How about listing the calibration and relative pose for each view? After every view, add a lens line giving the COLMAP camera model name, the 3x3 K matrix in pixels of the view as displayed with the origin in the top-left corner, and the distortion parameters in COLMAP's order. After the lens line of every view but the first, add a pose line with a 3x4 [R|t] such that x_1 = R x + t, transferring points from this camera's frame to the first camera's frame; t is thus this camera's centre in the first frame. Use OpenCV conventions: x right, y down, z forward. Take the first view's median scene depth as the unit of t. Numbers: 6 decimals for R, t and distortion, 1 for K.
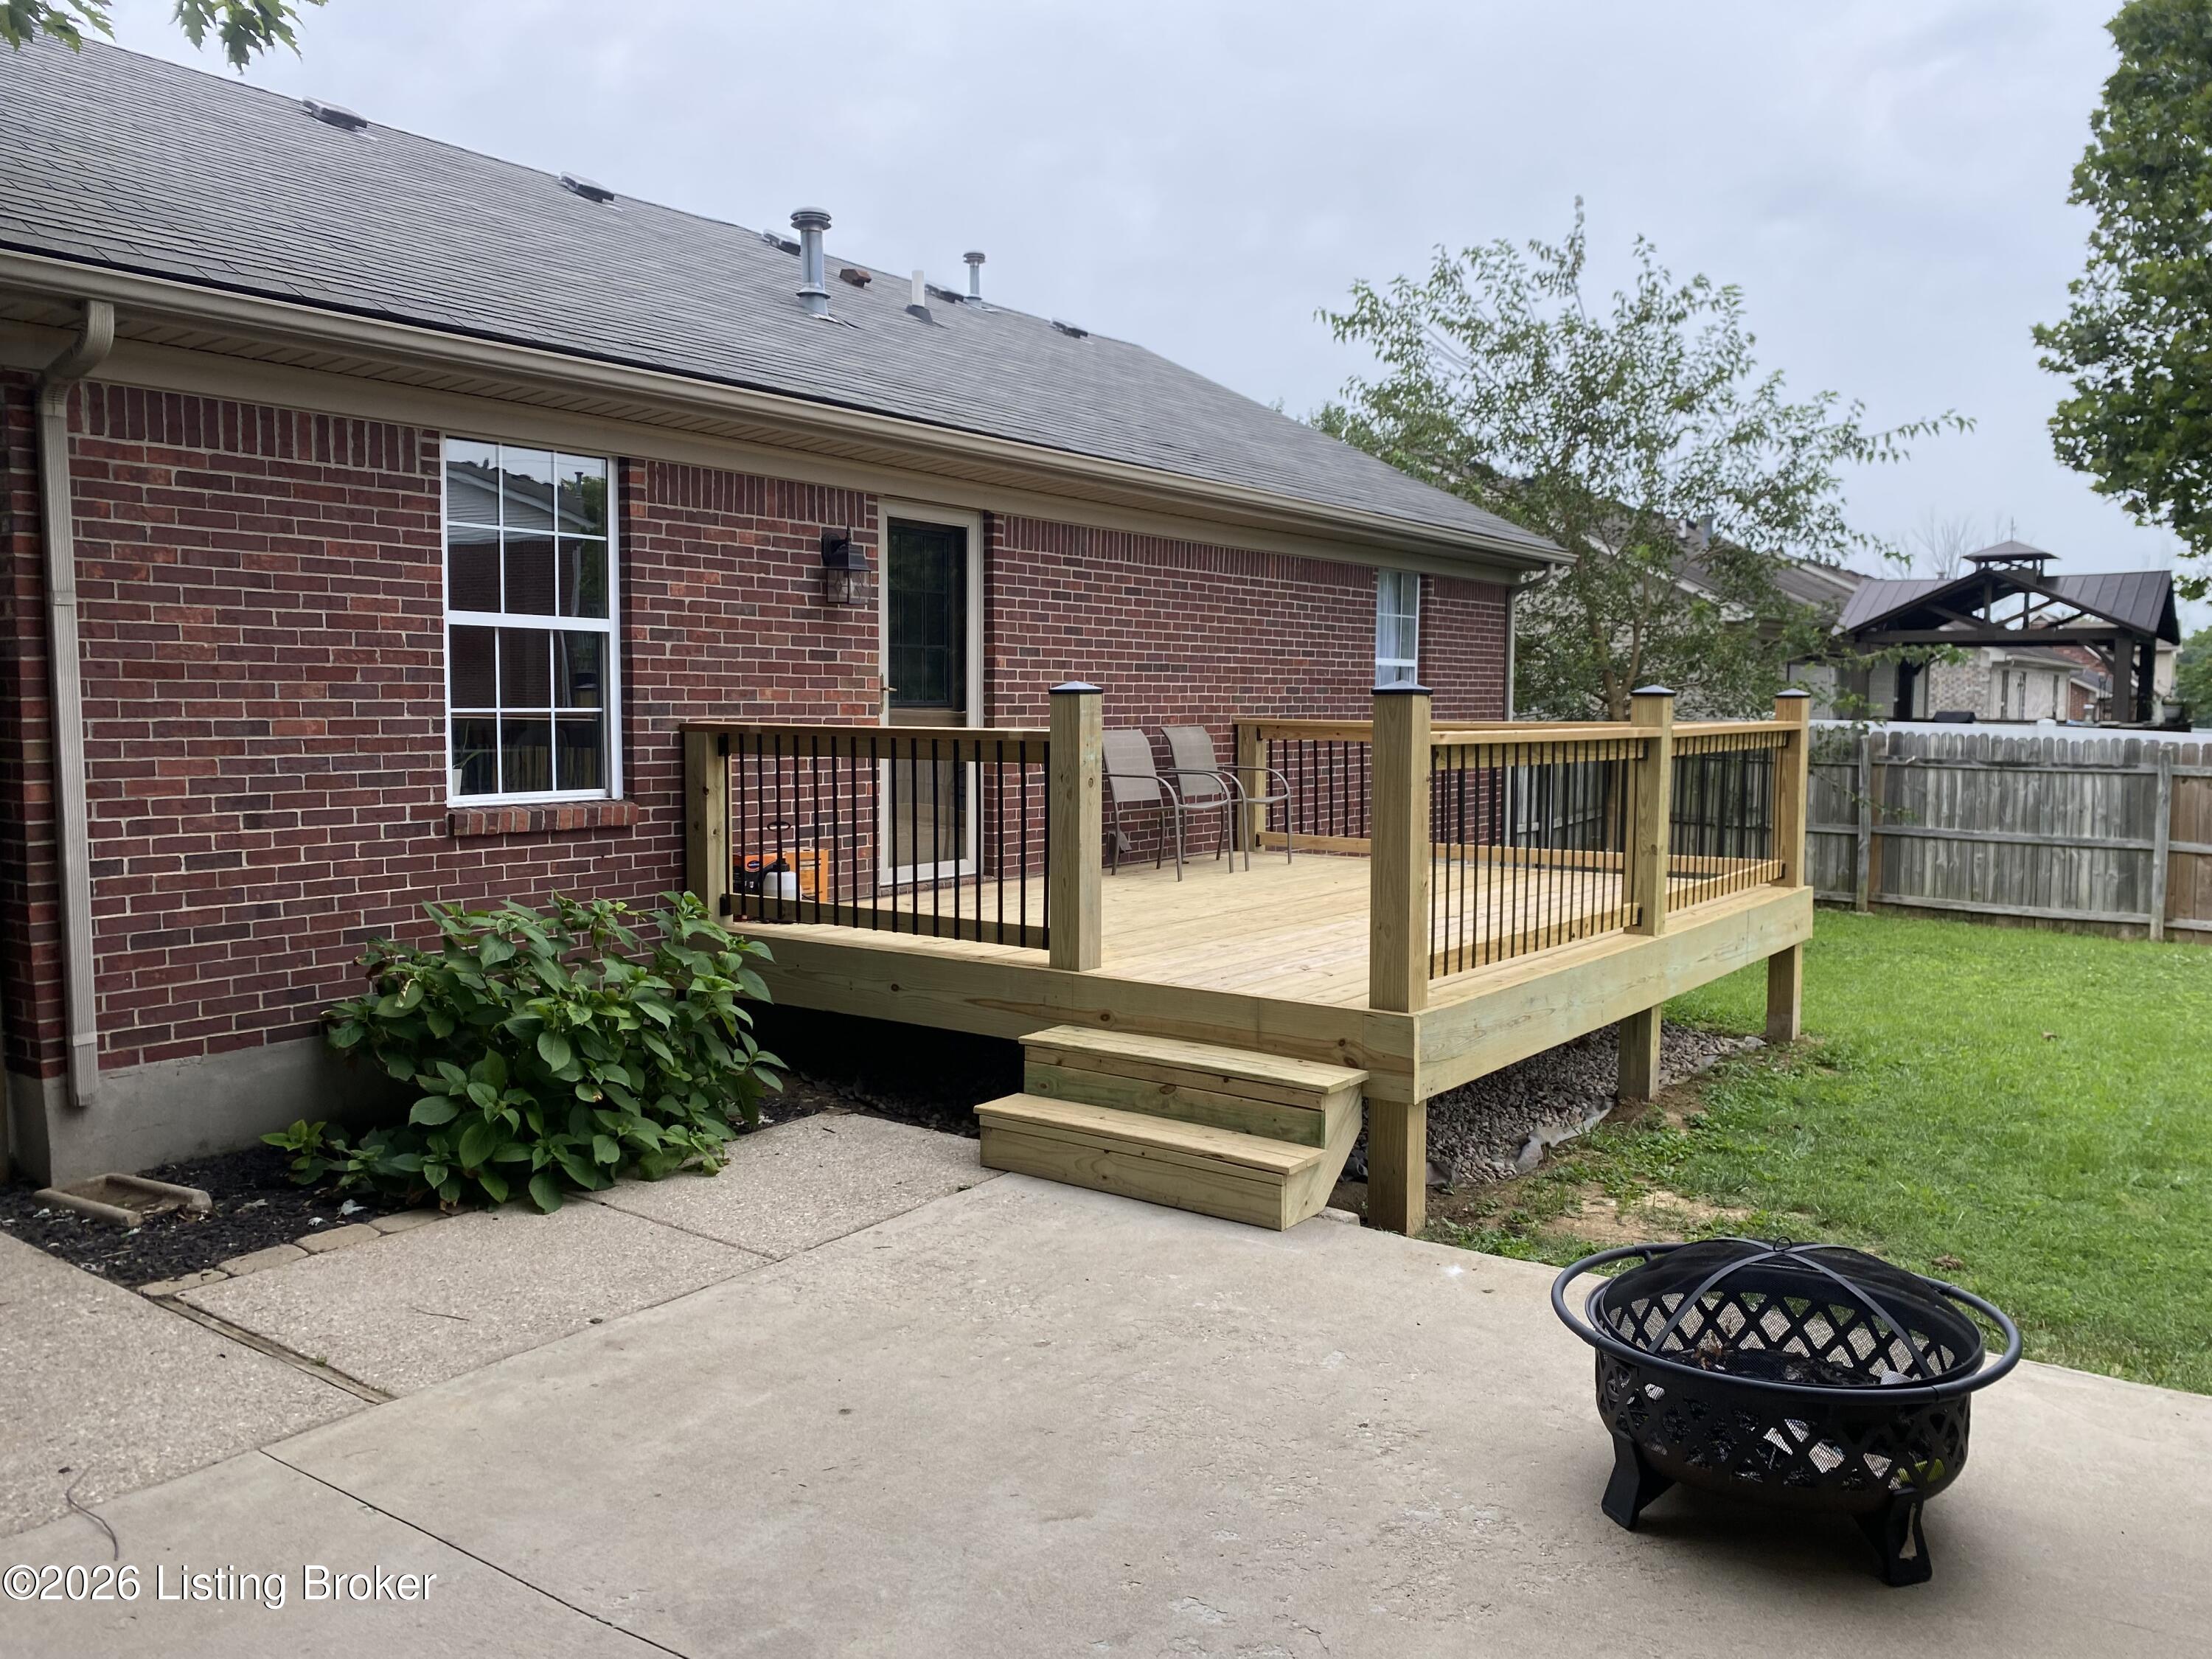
lens RADIAL K [[1673.3, 0, 1108.5], [0, 1673.3, 777.7], [0, 0, 1]] dist [0.047858, -0.077248]
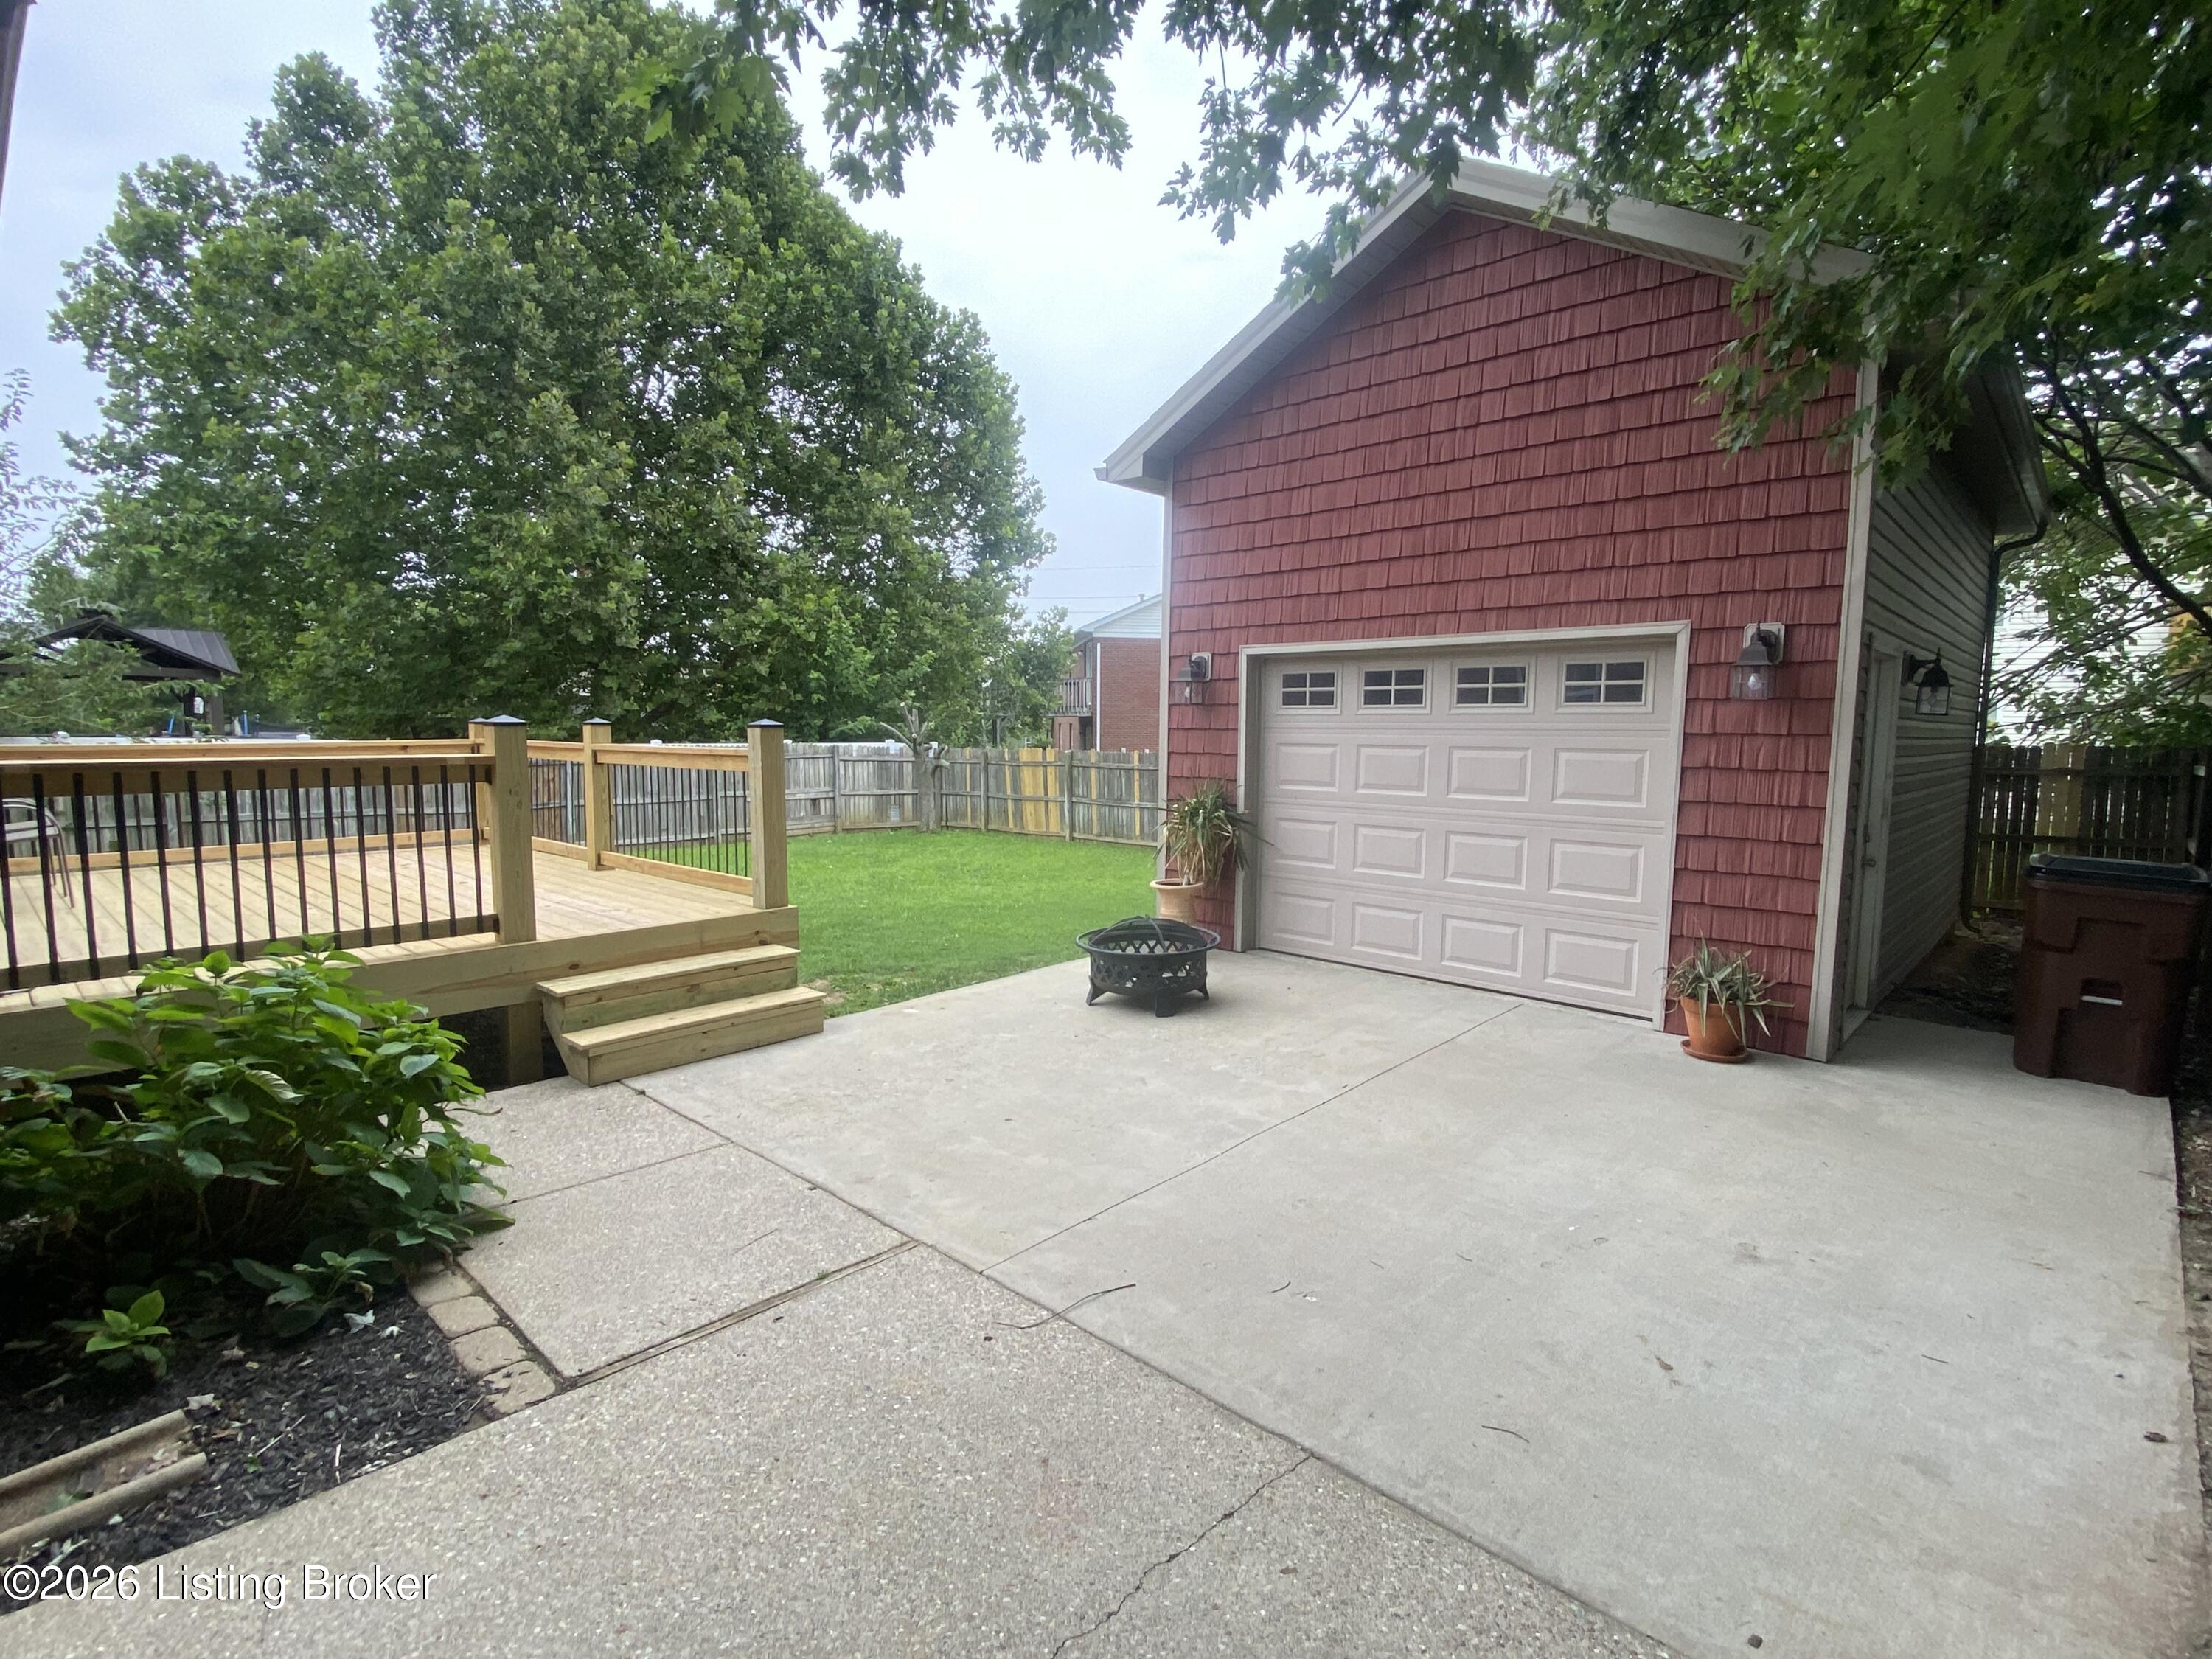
lens RADIAL K [[1092.3, 0, 1106.0], [0, 1092.3, 829.5], [0, 0, 1]] dist [-0.000309, -0.025142]
pose [[0.126476, -0.105806, 0.986311, -1.050415], [0.045811, 0.993857, 0.100741, -0.048527], [-0.990911, 0.032443, 0.130546, 0.585787]]
